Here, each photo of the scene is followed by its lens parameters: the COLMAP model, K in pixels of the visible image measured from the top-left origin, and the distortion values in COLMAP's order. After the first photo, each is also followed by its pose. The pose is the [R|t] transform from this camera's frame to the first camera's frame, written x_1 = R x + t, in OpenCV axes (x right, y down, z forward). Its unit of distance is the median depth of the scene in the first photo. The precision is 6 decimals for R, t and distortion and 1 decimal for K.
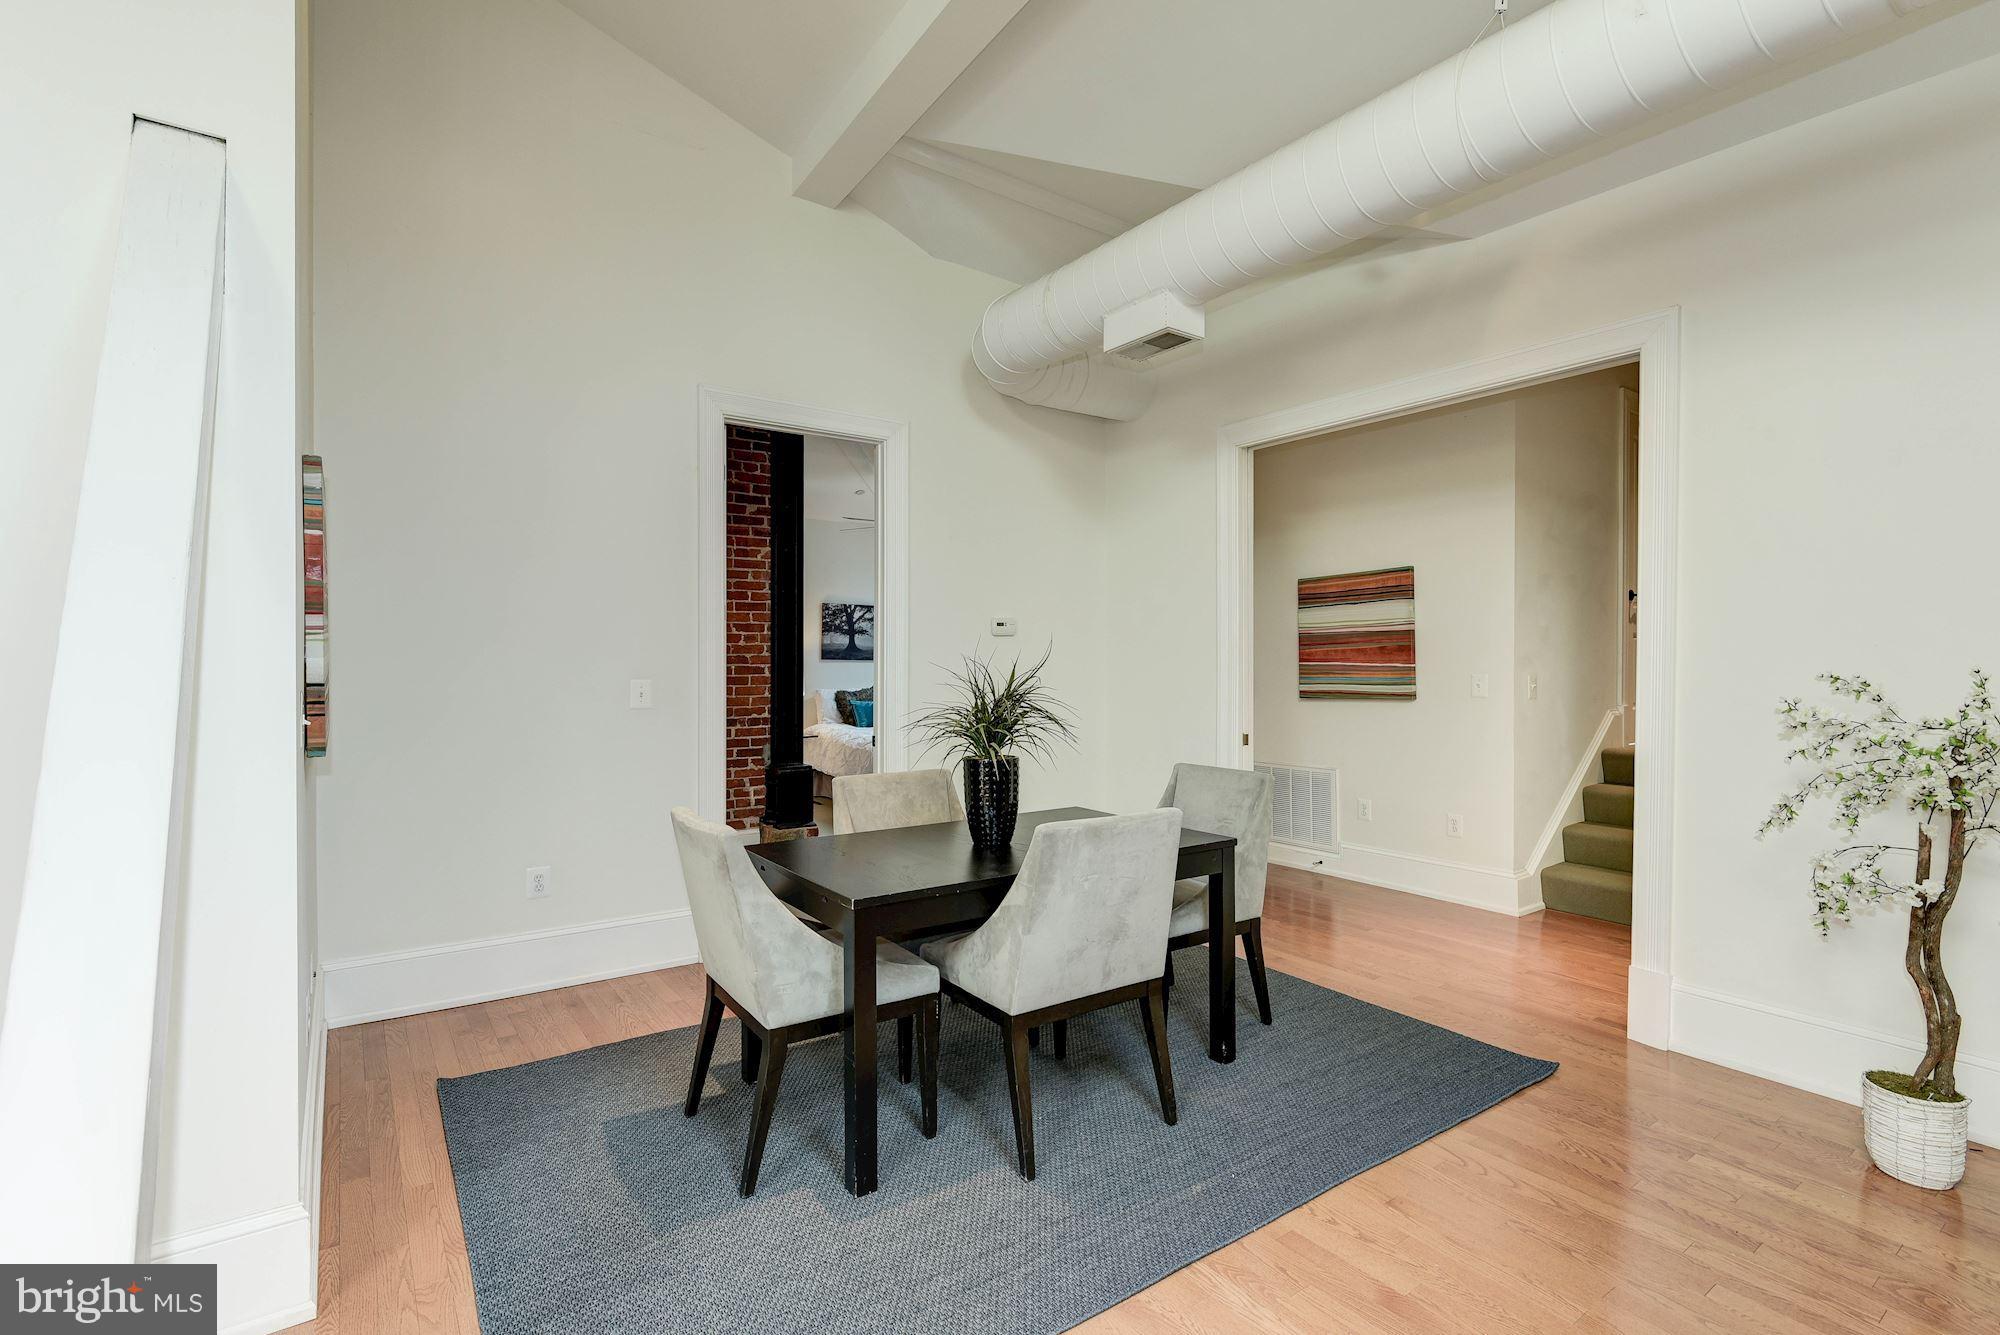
lens RADIAL K [[914.3, 0, 1000.7], [0, 914.3, 663.0], [0, 0, 1]] dist [0.000108, -0.002085]
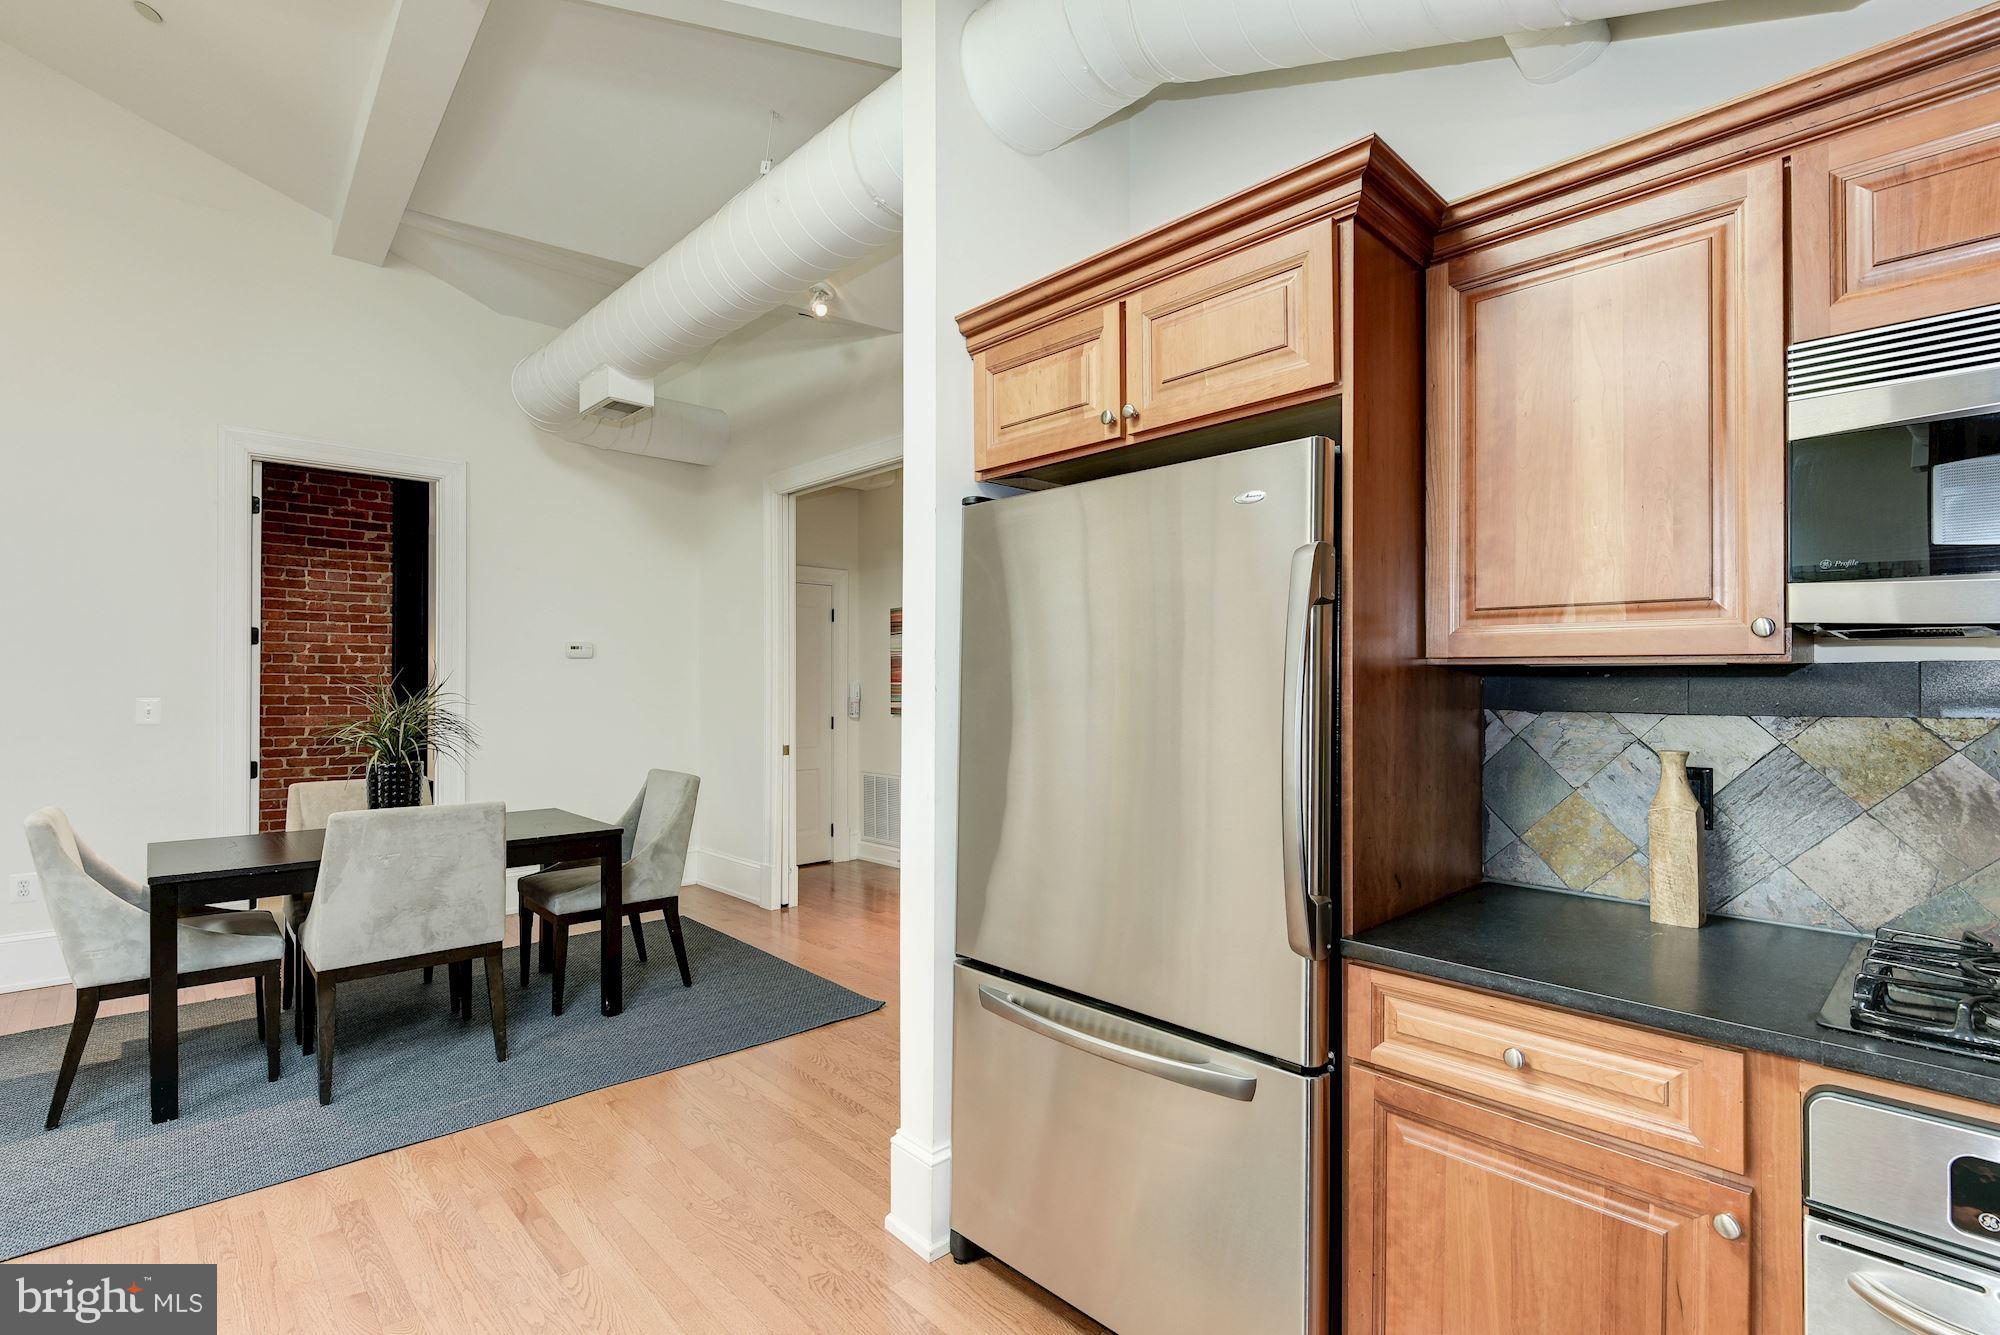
lens RADIAL K [[914.3, 0, 995.4], [0, 914.3, 678.8], [0, 0, 1]] dist [0.000108, -0.002085]
pose [[0.990448, 0.001878, 0.137872, 0.507047], [-0.000945, 0.999976, -0.006833, 0.002769], [-0.137882, 0.006637, 0.990426, -0.227642]]
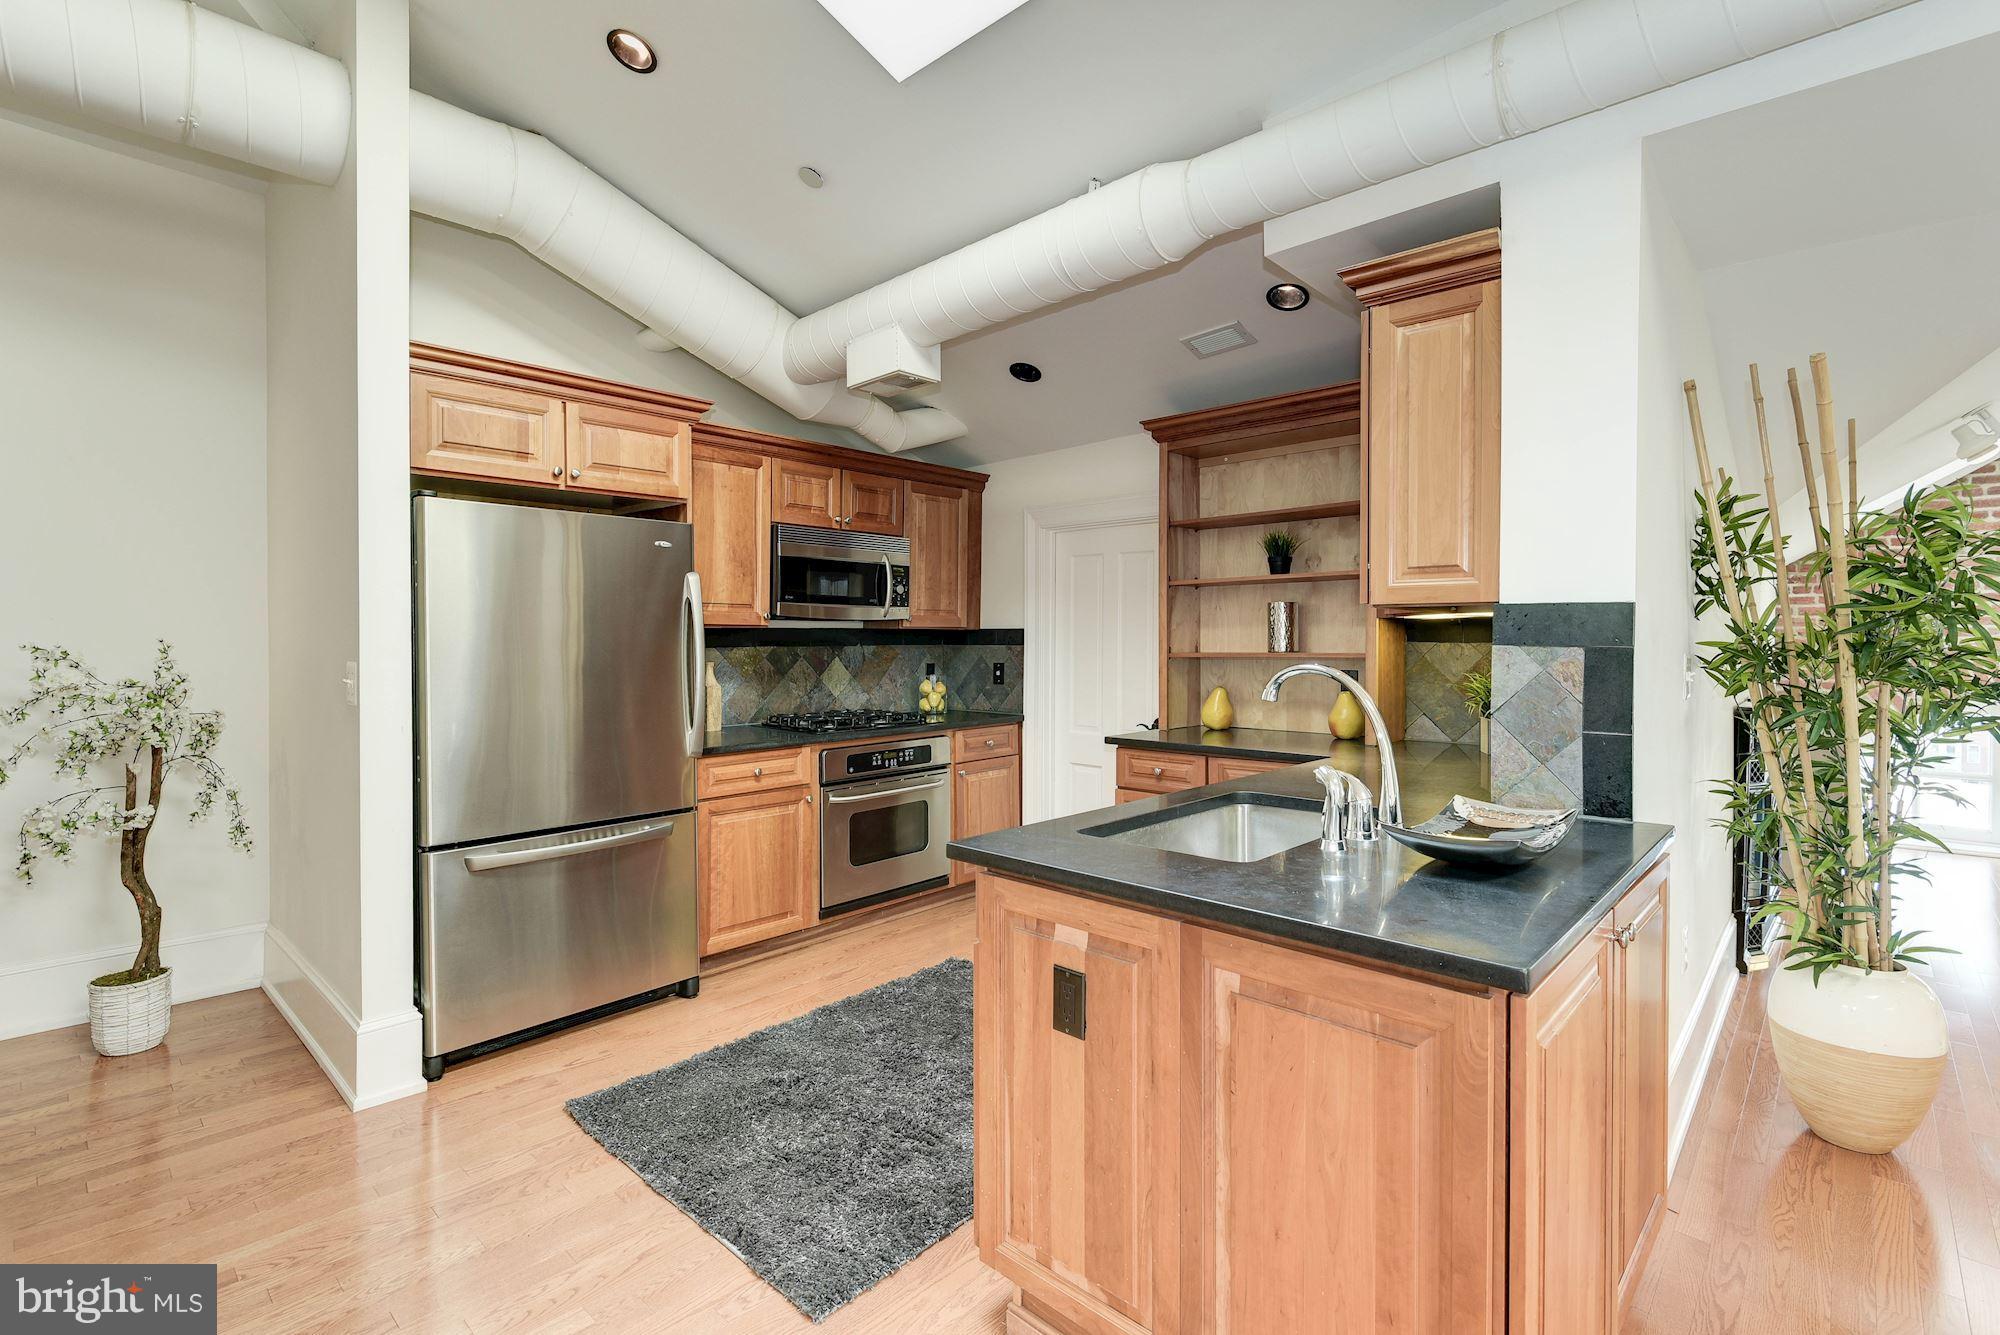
lens RADIAL K [[914.3, 0, 992.6], [0, 914.3, 646.1], [0, 0, 1]] dist [0.000108, -0.002085]
pose [[-0.206629, -0.009384, 0.978374, -0.291893], [0.003102, 0.999943, 0.010246, 0.004422], [-0.978414, 0.005152, -0.206588, 0.070213]]
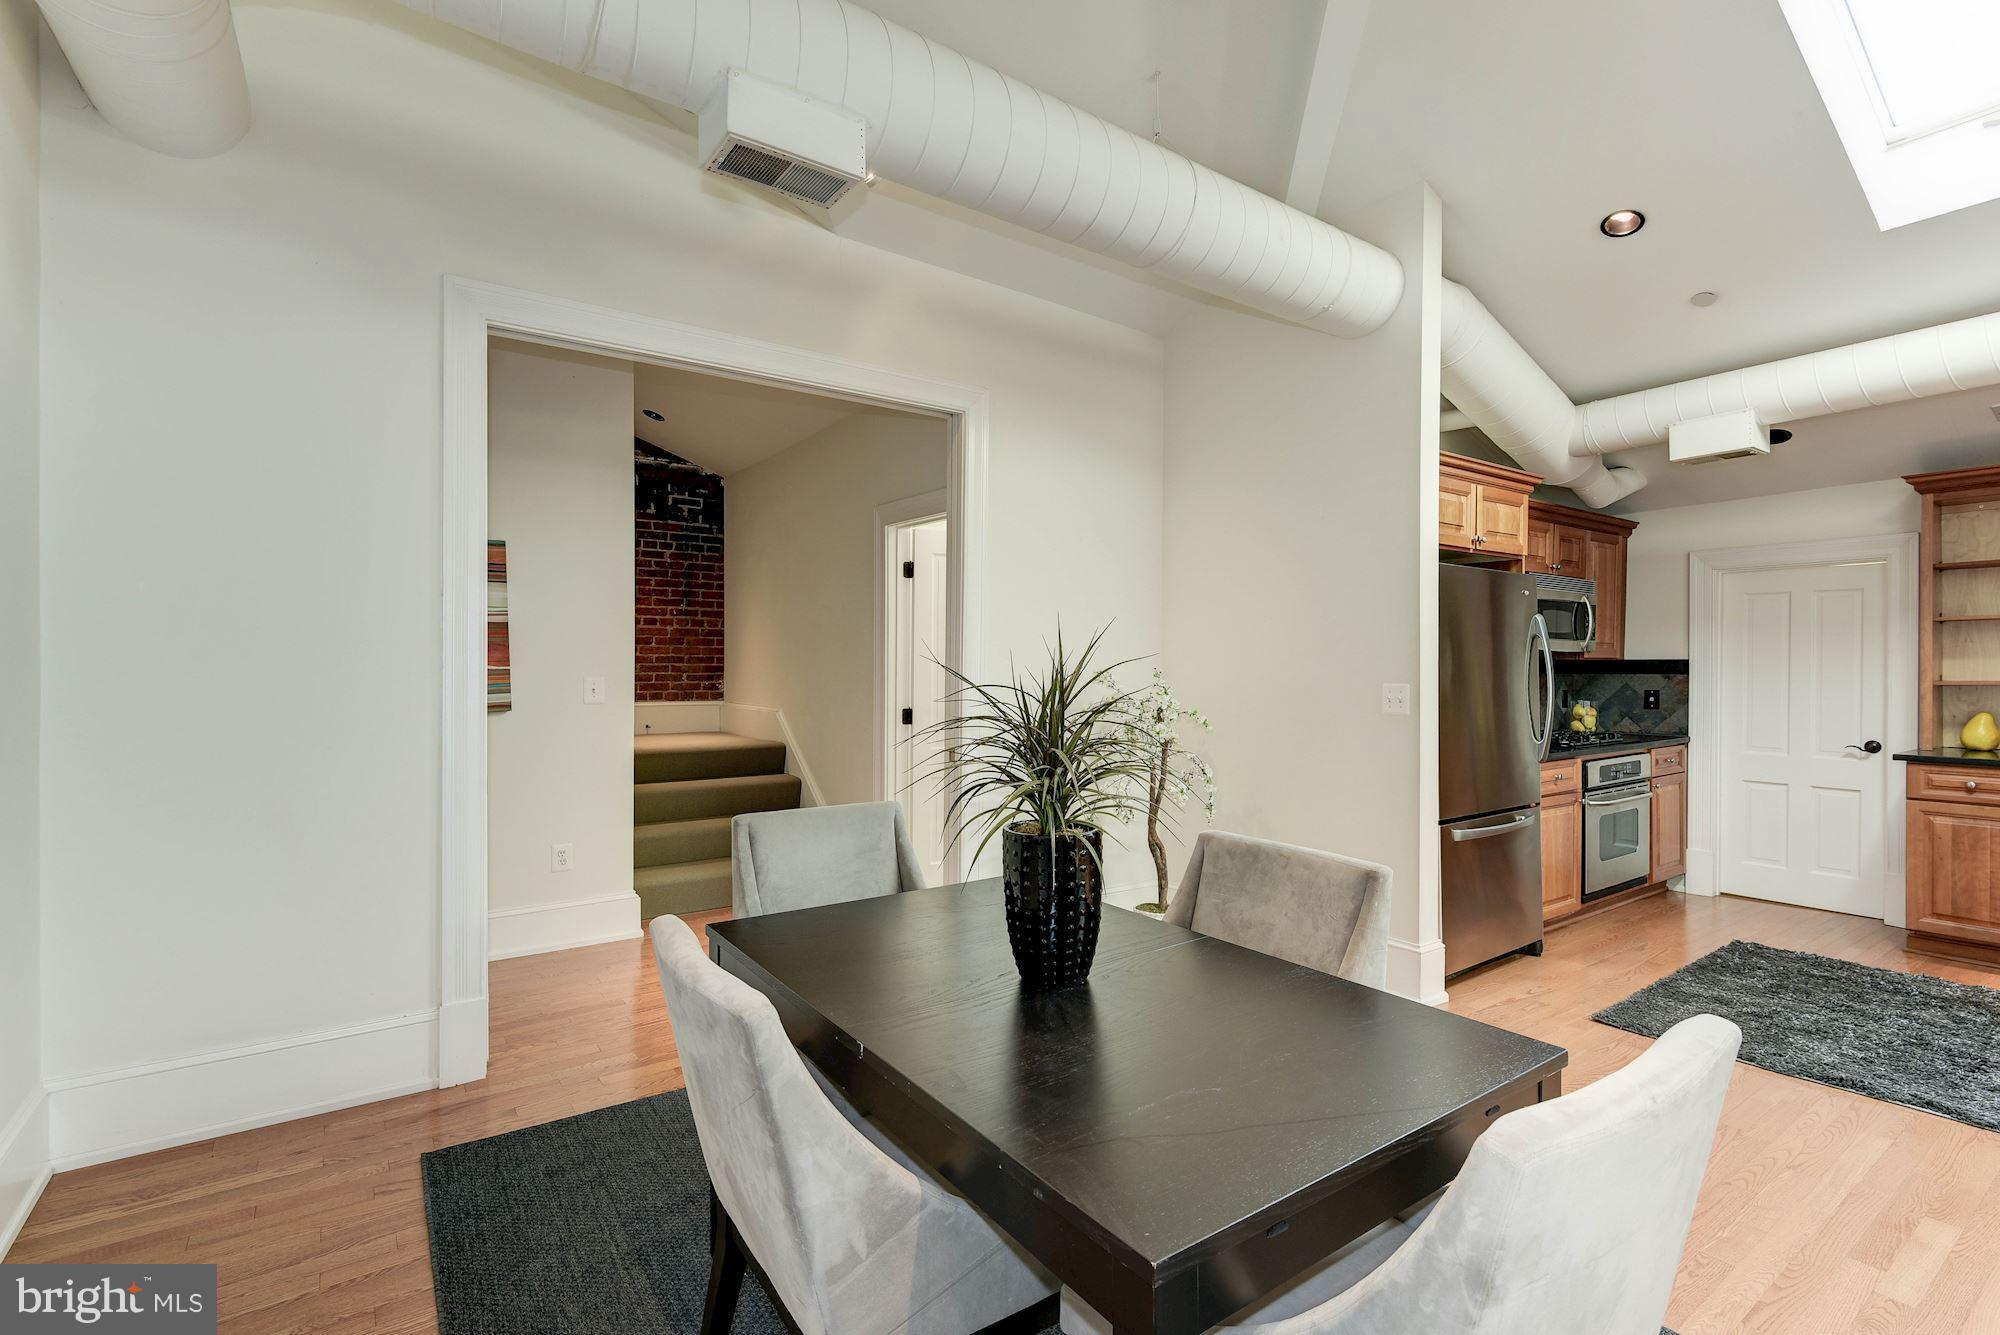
lens RADIAL K [[914.3, 0, 1001.2], [0, 914.3, 661.6], [0, 0, 1]] dist [0.000108, -0.002085]
pose [[0.002045, 0.005903, 0.999980, -0.476949], [0.000979, 0.999982, -0.005905, 0.004433], [-0.999997, 0.000991, 0.002039, 0.833094]]
